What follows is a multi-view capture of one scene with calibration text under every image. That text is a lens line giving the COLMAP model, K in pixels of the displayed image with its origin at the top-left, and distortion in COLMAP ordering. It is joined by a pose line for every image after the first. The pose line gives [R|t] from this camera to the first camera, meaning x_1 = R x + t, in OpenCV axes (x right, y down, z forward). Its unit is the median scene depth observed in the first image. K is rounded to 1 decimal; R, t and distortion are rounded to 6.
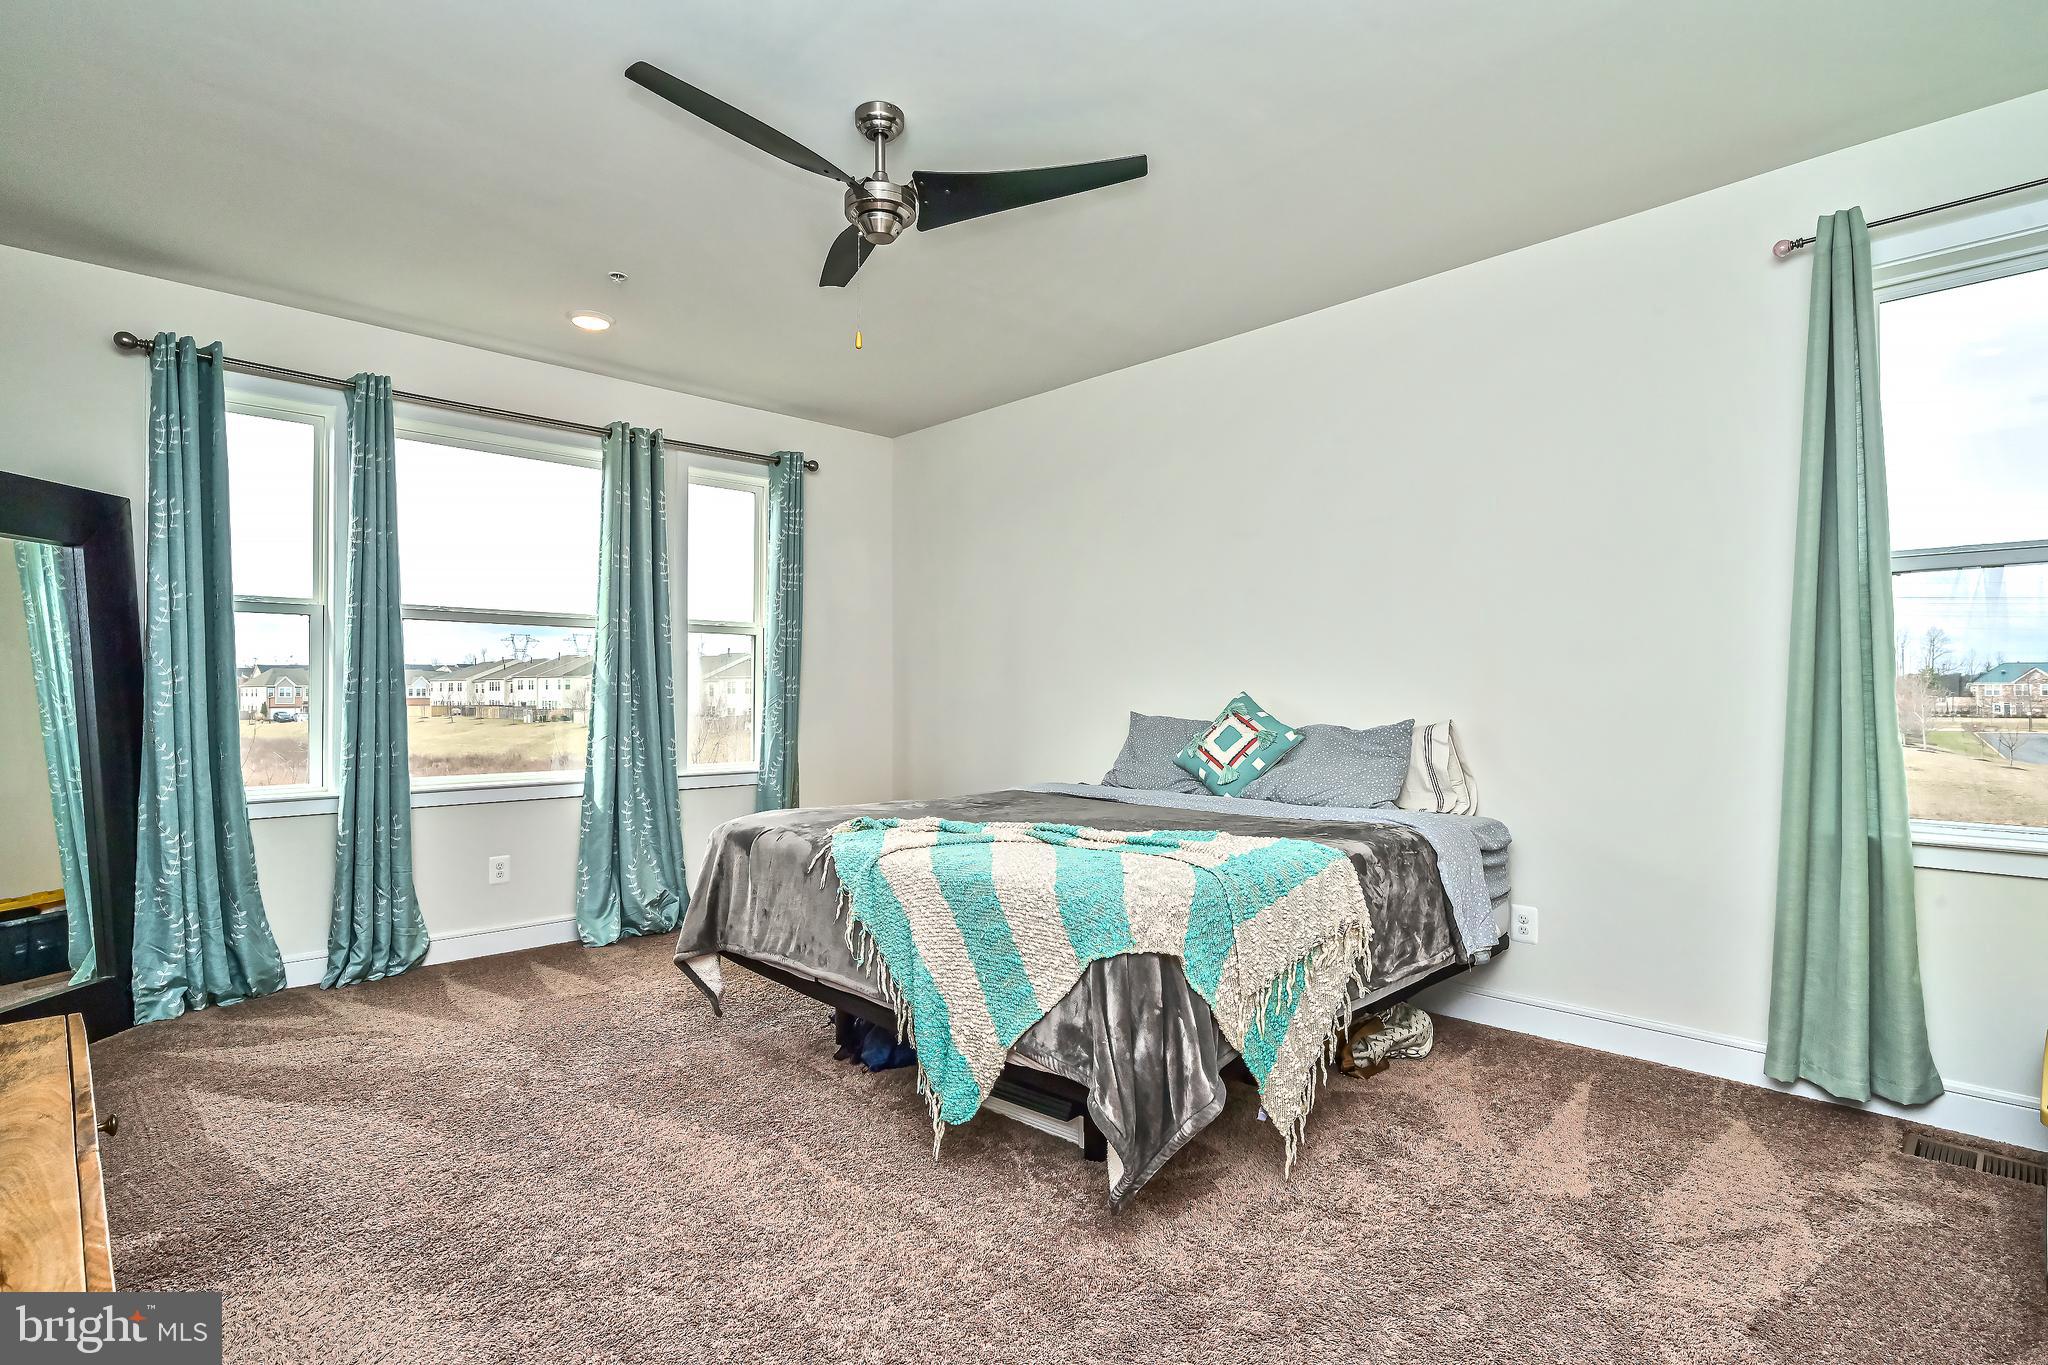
lens RADIAL K [[960.4, 0, 1030.3], [0, 960.4, 684.5], [0, 0, 1]] dist [0.000171, -0.000937]
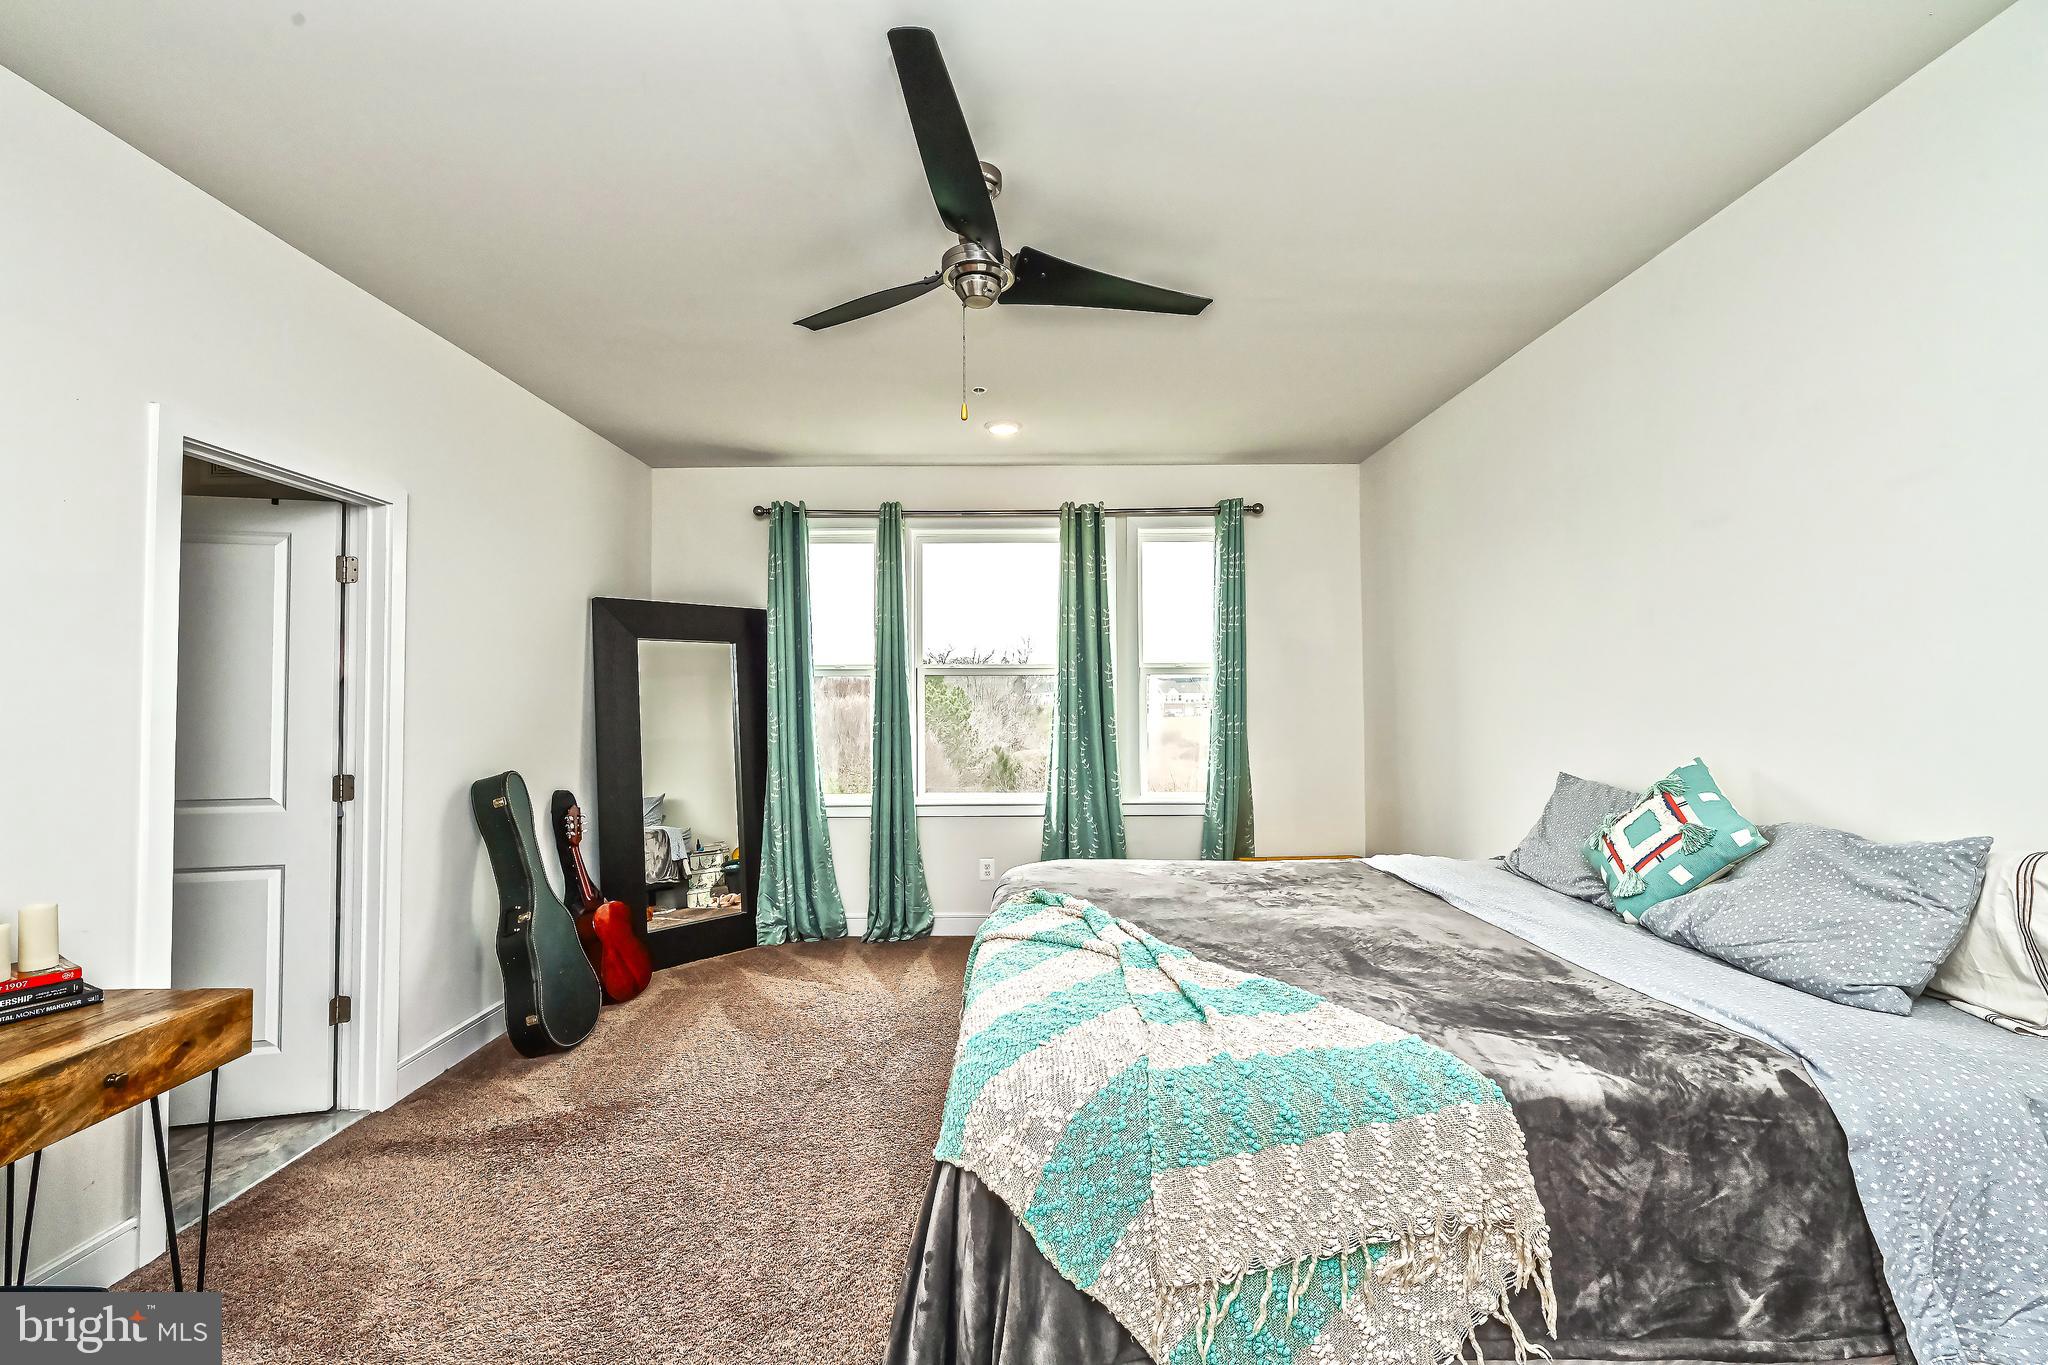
lens RADIAL K [[829.5, 0, 1023.5], [0, 829.5, 692.2], [0, 0, 1]] dist [0.002127, 0.000974]
pose [[0.736831, -0.012895, -0.675954, 0.278577], [0.009755, 0.999917, -0.008441, -0.039588], [0.676006, -0.000375, 0.736896, 0.265618]]
